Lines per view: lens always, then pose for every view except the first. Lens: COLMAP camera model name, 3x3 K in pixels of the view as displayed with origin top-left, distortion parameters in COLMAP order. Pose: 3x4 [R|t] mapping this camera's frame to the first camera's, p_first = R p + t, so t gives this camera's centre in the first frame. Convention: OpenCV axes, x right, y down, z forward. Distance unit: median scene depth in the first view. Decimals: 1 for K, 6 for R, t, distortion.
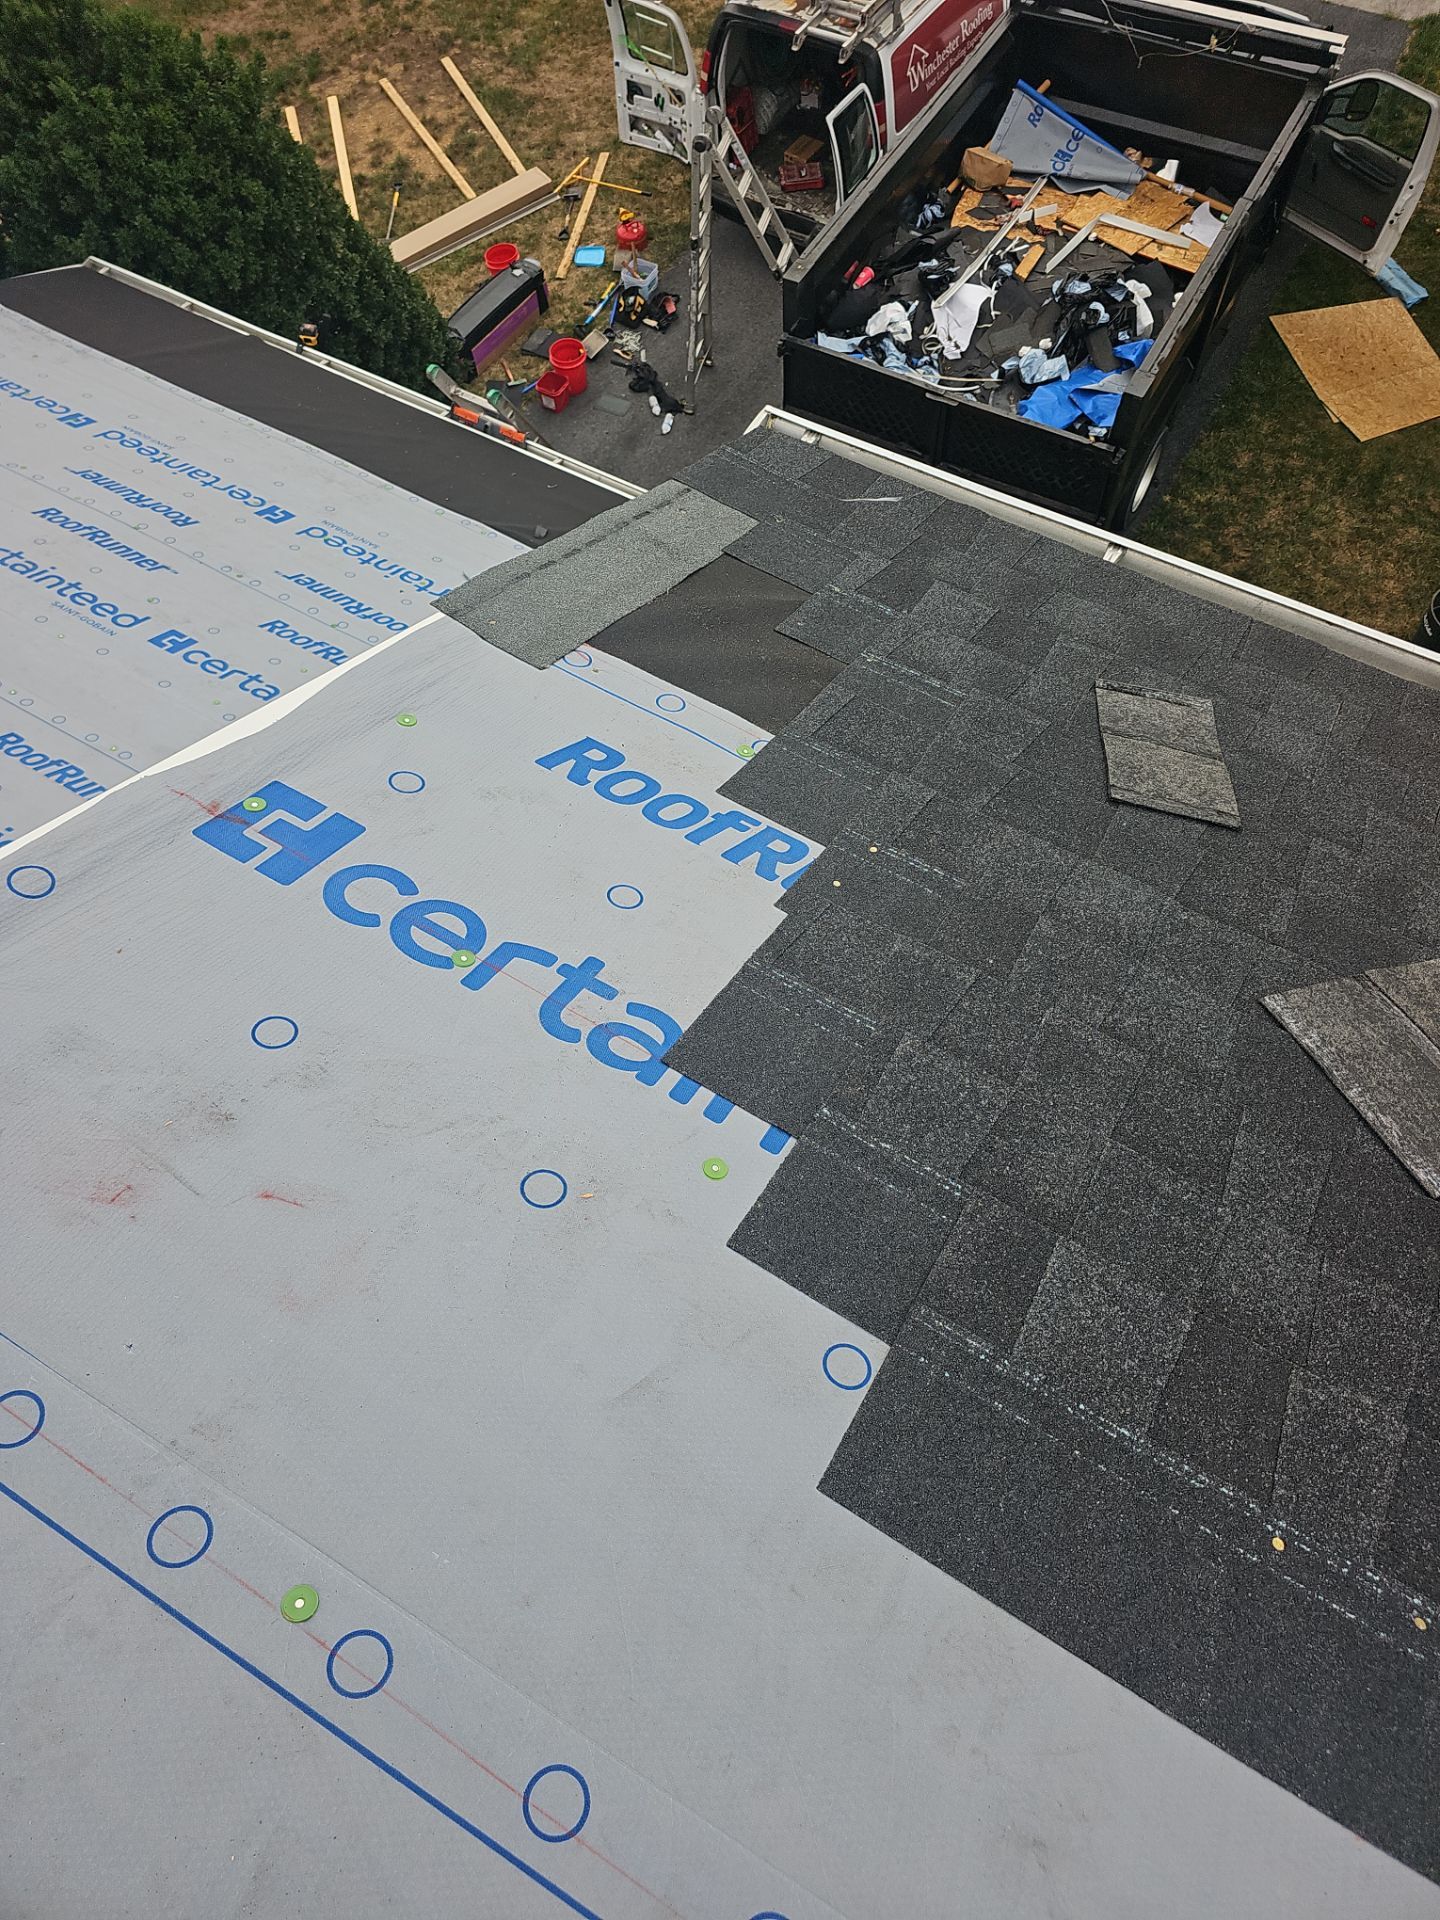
lens RADIAL K [[1260.1, 0, 765.4], [0, 1260.1, 962.7], [0, 0, 1]] dist [0.022645, -0.022328]
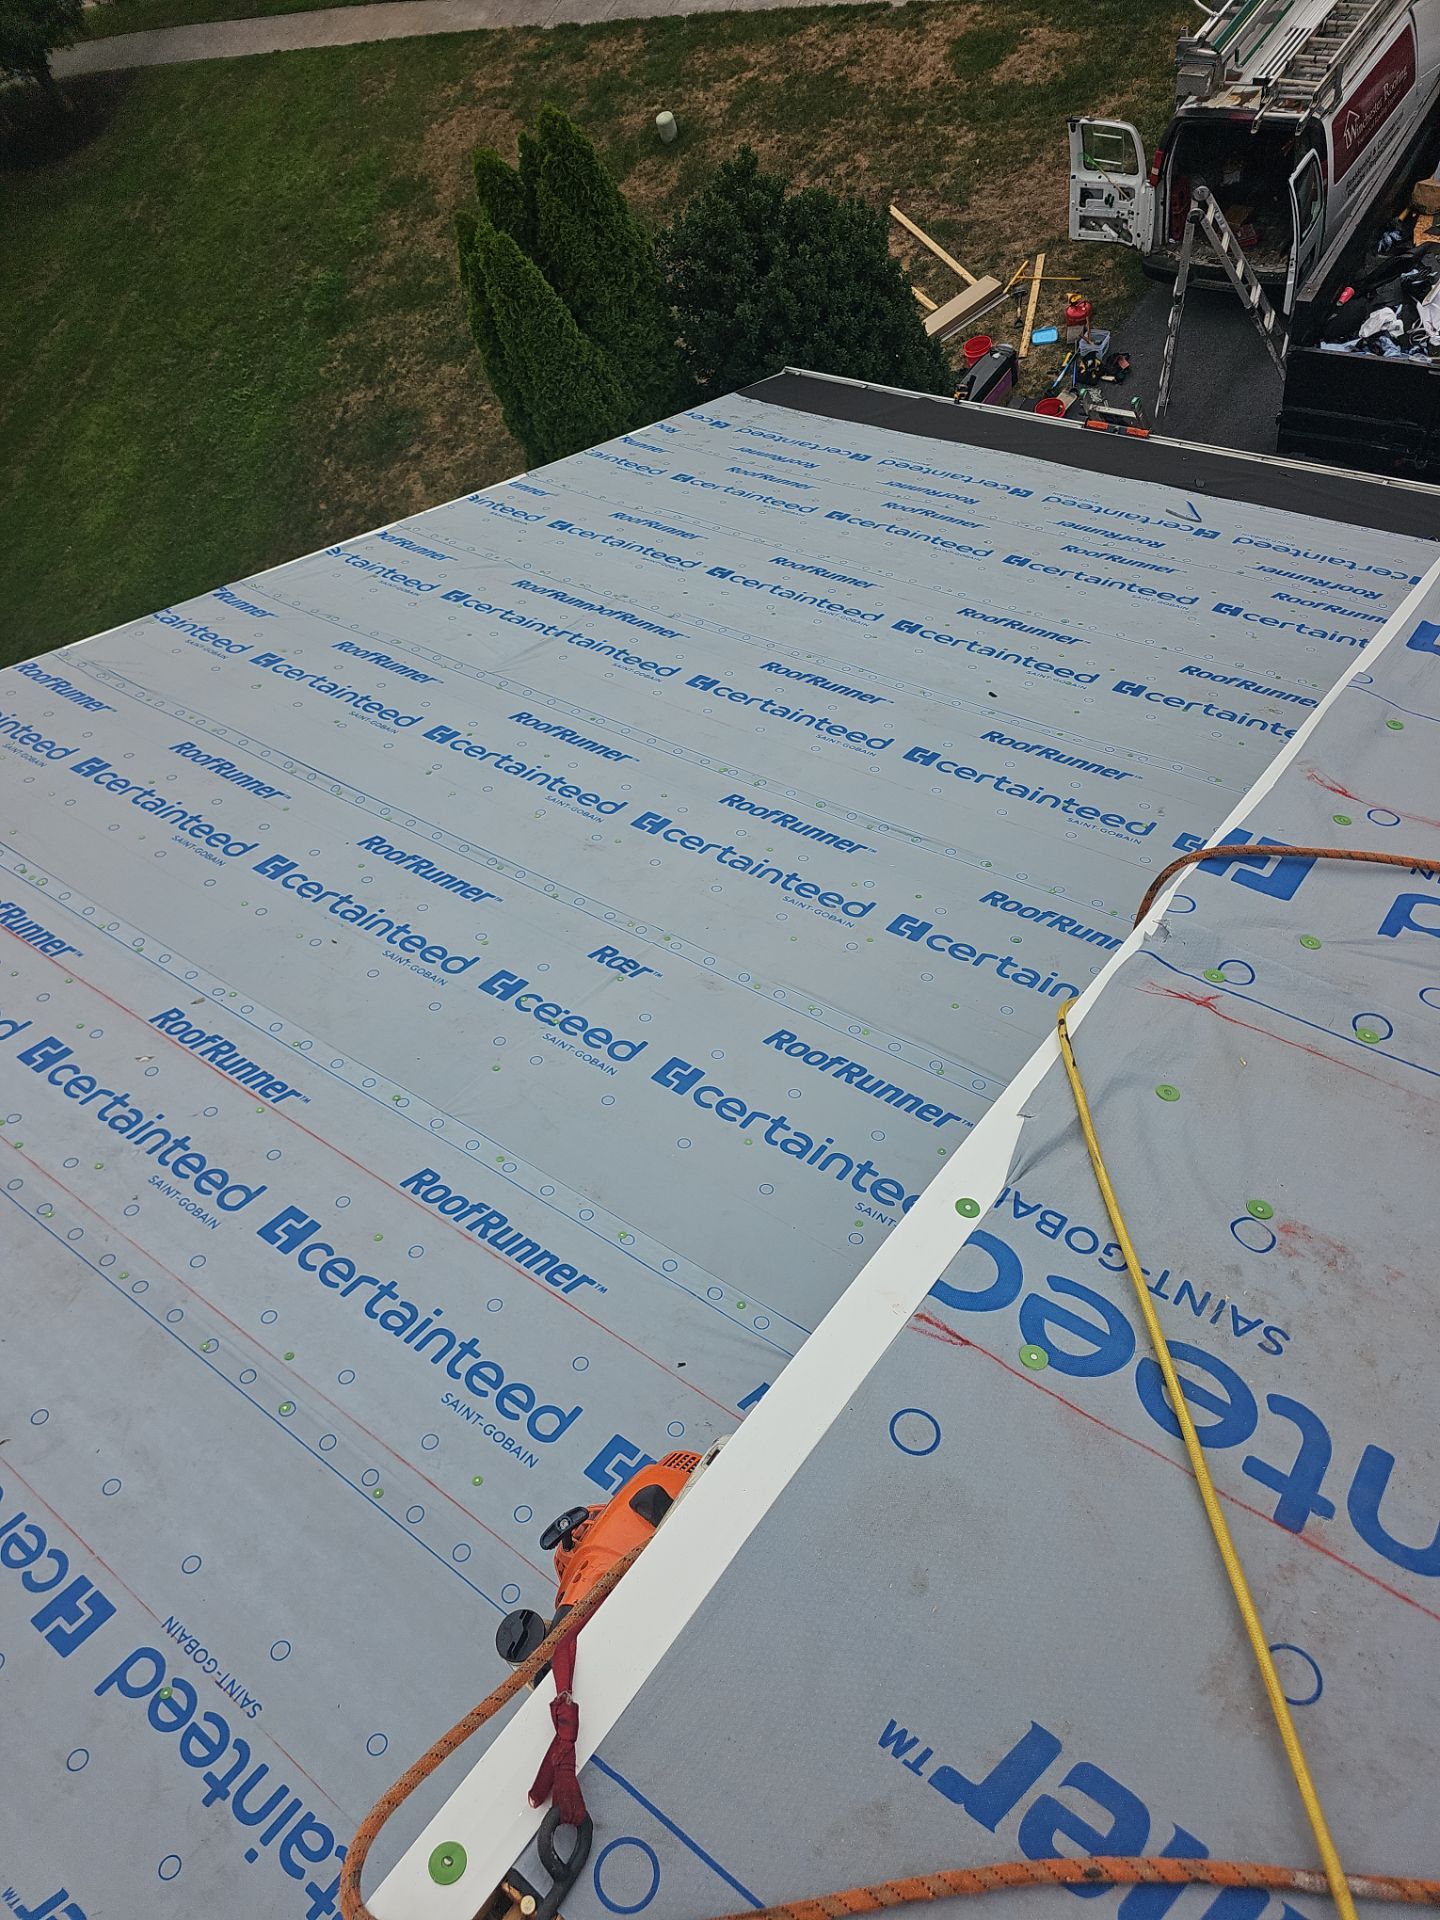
lens RADIAL K [[1260.1, 0, 765.4], [0, 1260.1, 962.7], [0, 0, 1]] dist [0.022645, -0.022328]
pose [[0.971658, -0.050184, -0.231002, -0.159321], [0.031886, 0.996099, -0.082277, 0.129517], [0.234230, 0.072580, 0.969468, -0.189307]]
